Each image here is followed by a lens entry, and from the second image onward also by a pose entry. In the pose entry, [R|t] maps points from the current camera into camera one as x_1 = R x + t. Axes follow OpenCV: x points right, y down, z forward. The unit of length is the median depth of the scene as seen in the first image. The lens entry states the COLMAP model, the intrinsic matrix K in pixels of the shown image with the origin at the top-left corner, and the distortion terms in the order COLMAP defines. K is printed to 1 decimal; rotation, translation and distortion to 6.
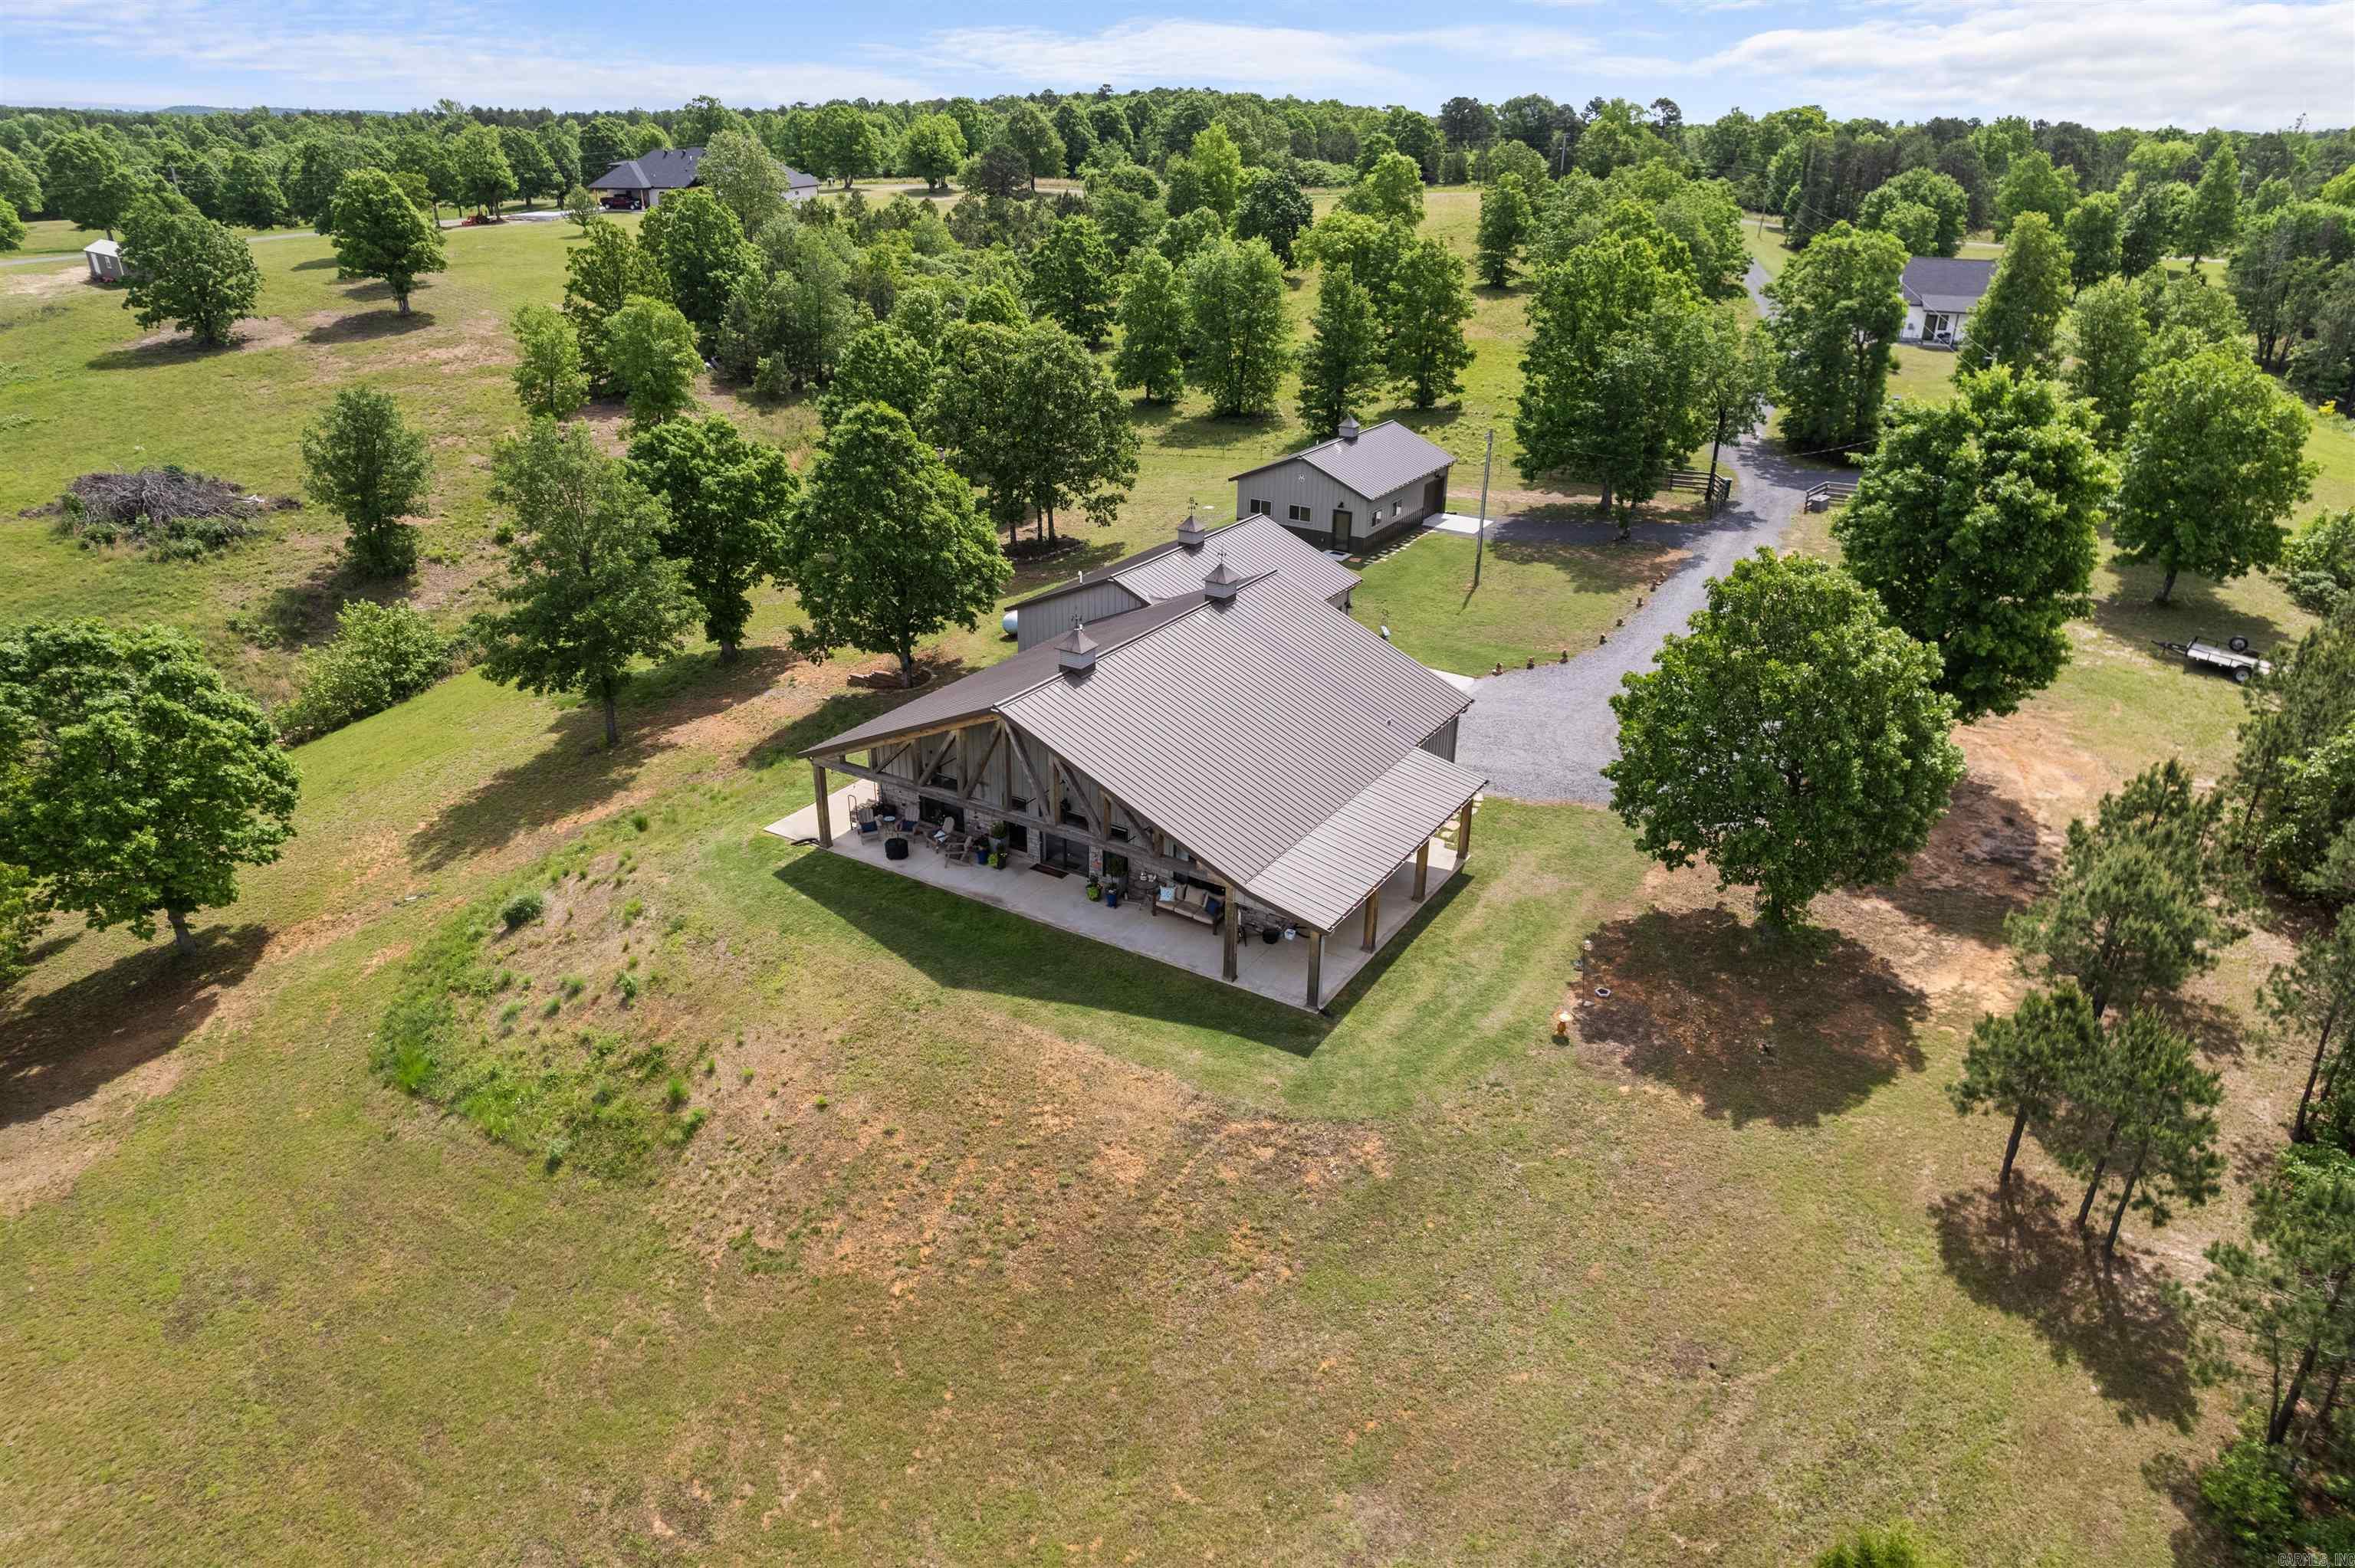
lens RADIAL K [[1524.4, 0, 1201.8], [0, 1524.4, 715.9], [0, 0, 1]] dist [-0.099824, 0.088092]
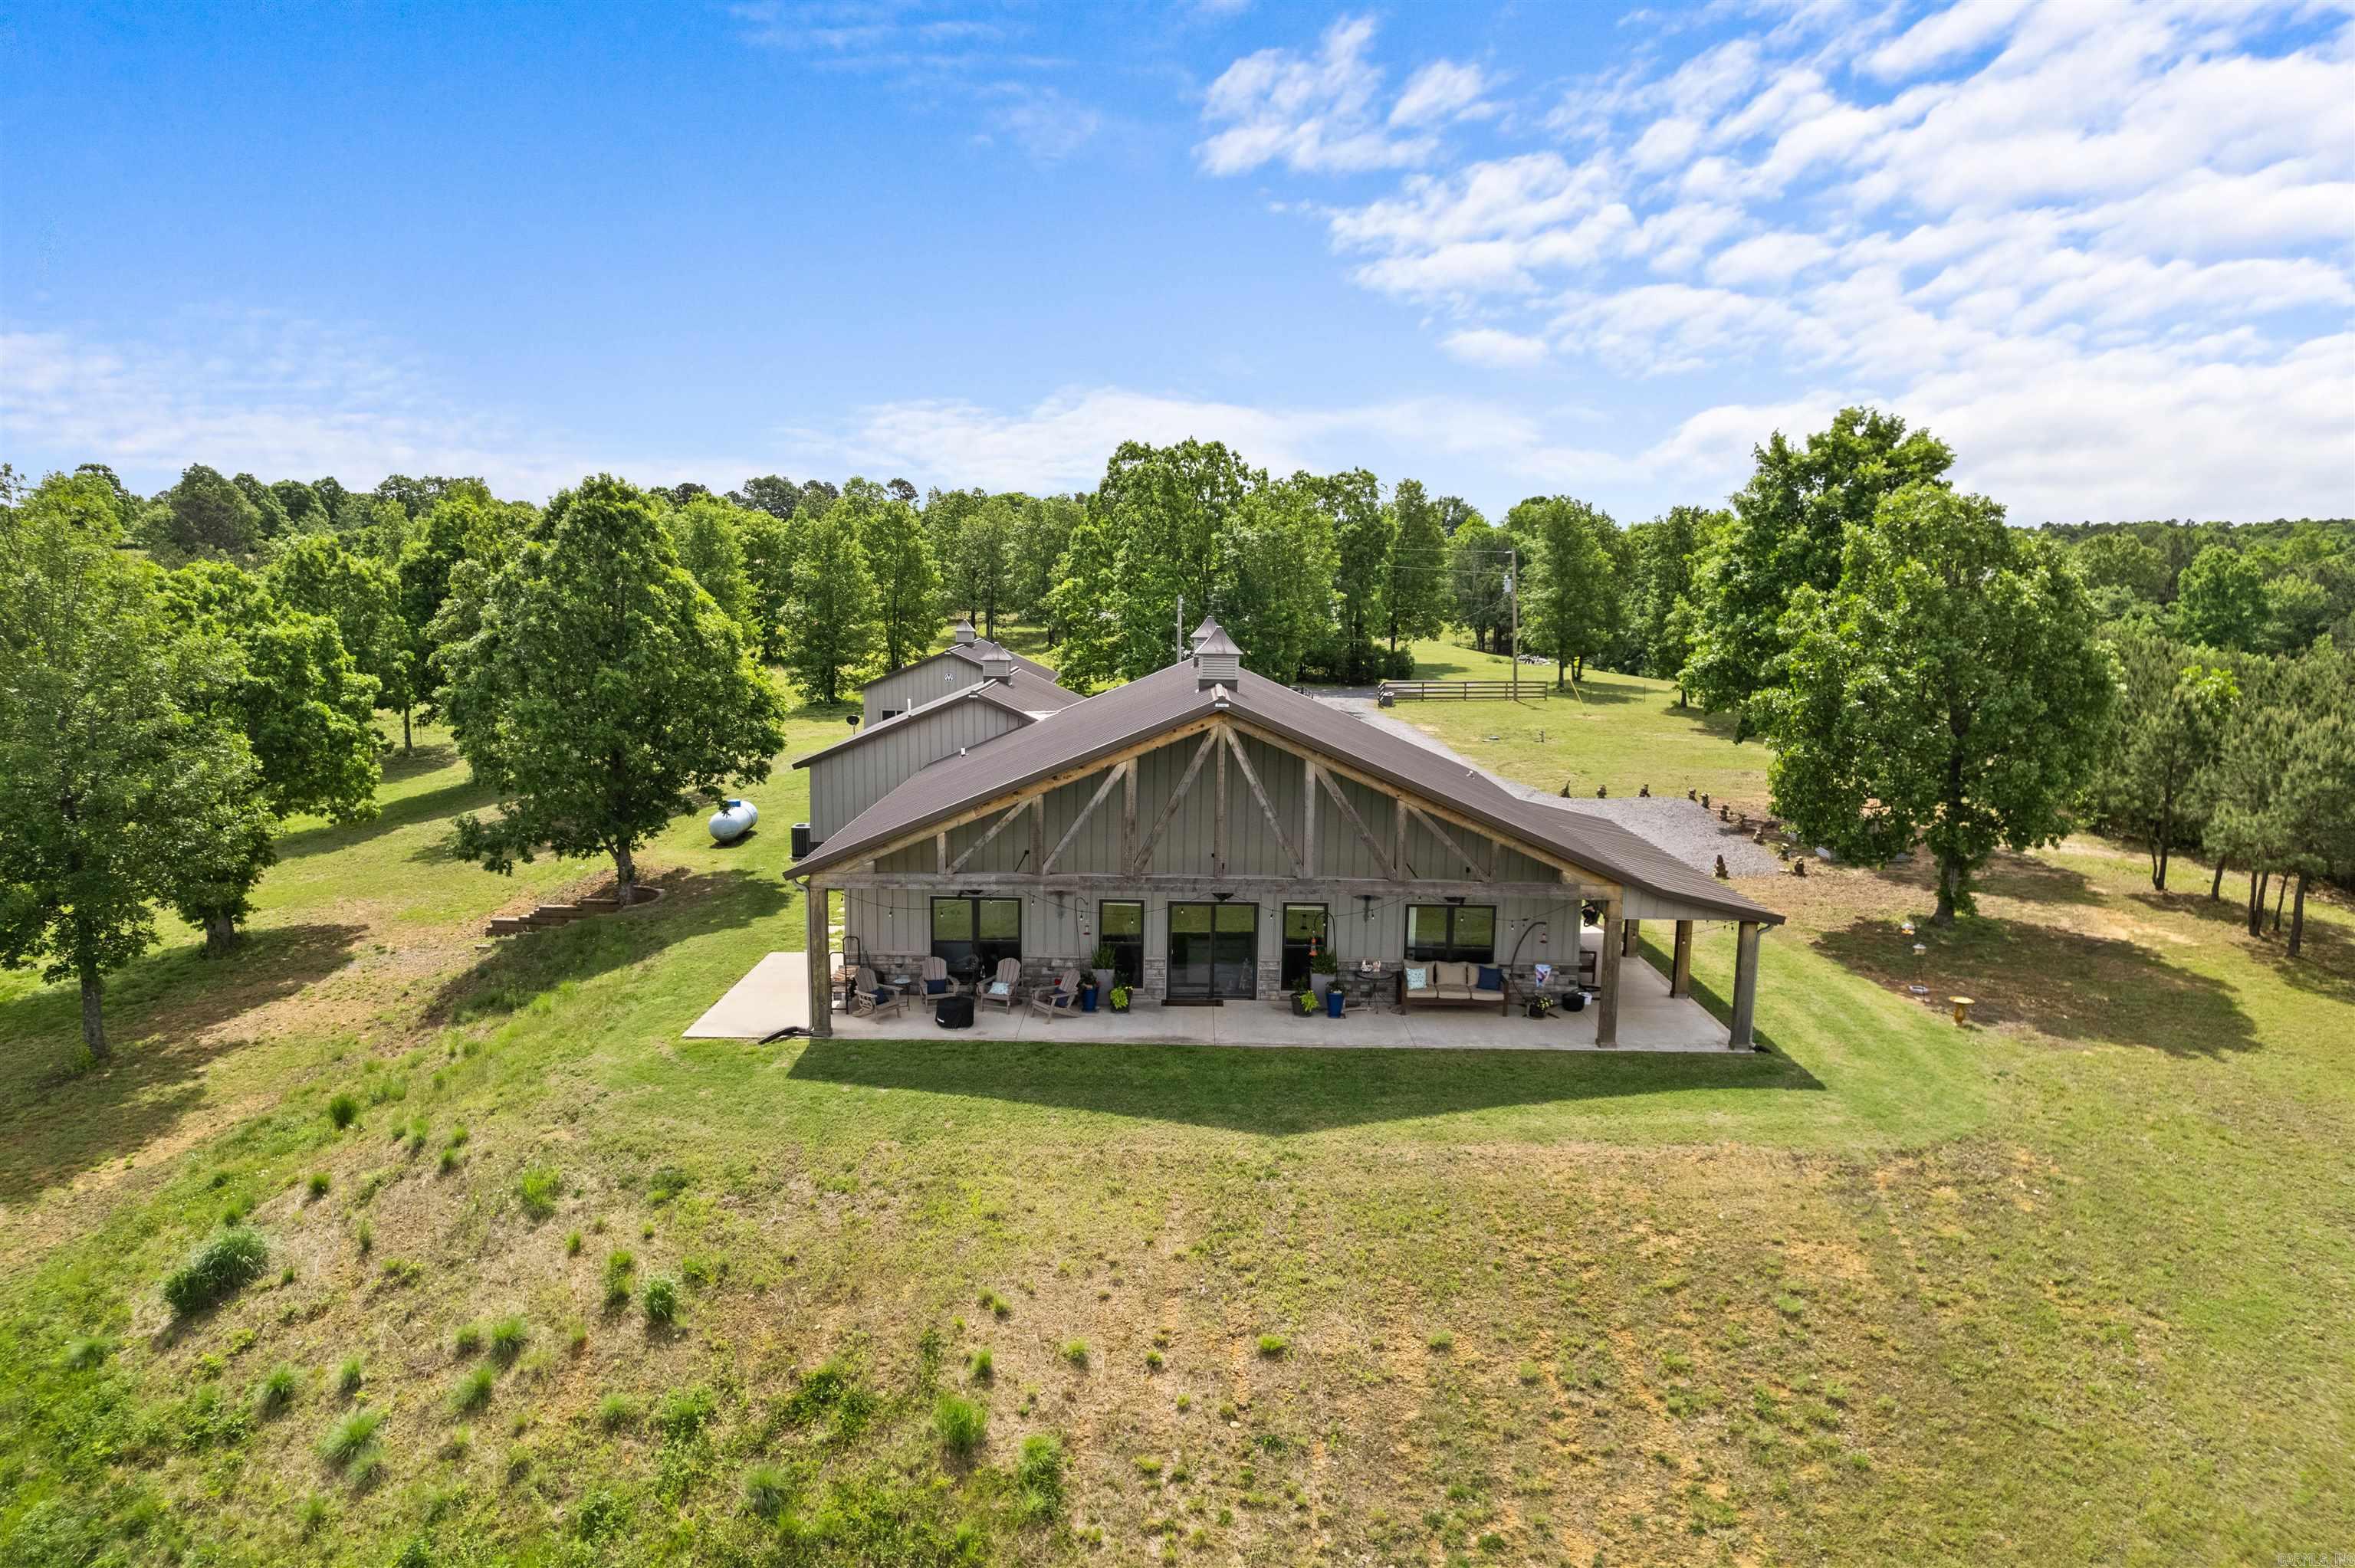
lens RADIAL K [[1524.4, 0, 1201.8], [0, 1524.4, 715.9], [0, 0, 1]] dist [-0.099824, 0.088092]
pose [[0.857734, -0.053466, 0.511305, -0.459065], [0.189233, 0.957583, -0.217313, 0.135237], [-0.477999, 0.283153, 0.831470, 0.446821]]
